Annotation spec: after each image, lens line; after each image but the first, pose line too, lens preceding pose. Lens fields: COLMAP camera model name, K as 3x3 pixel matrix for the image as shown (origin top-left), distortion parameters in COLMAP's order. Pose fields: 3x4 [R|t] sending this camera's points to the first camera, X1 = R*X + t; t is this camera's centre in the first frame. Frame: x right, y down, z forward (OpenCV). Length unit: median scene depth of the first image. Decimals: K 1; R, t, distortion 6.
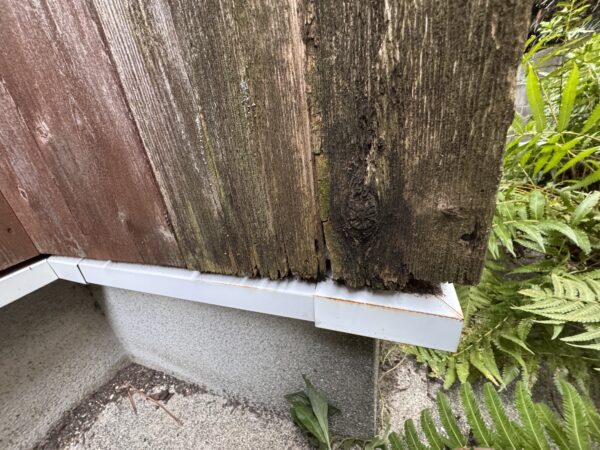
lens RADIAL K [[241.5, 0, 300.0], [0, 241.5, 225.0], [0, 0, 1]] dist [-0.001886, 0.000158]
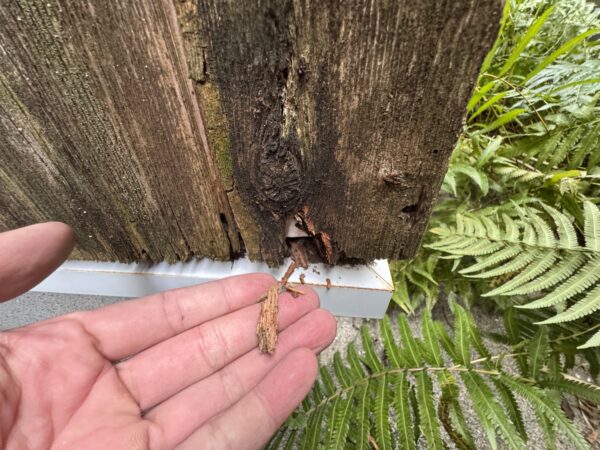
lens RADIAL K [[241.5, 0, 300.0], [0, 241.5, 225.0], [0, 0, 1]] dist [-0.001886, 0.000158]
pose [[0.965641, -0.080778, 0.247005, 0.121690], [0.018355, 0.969292, 0.245228, -0.087121], [-0.259229, -0.232269, 0.937471, 0.282142]]
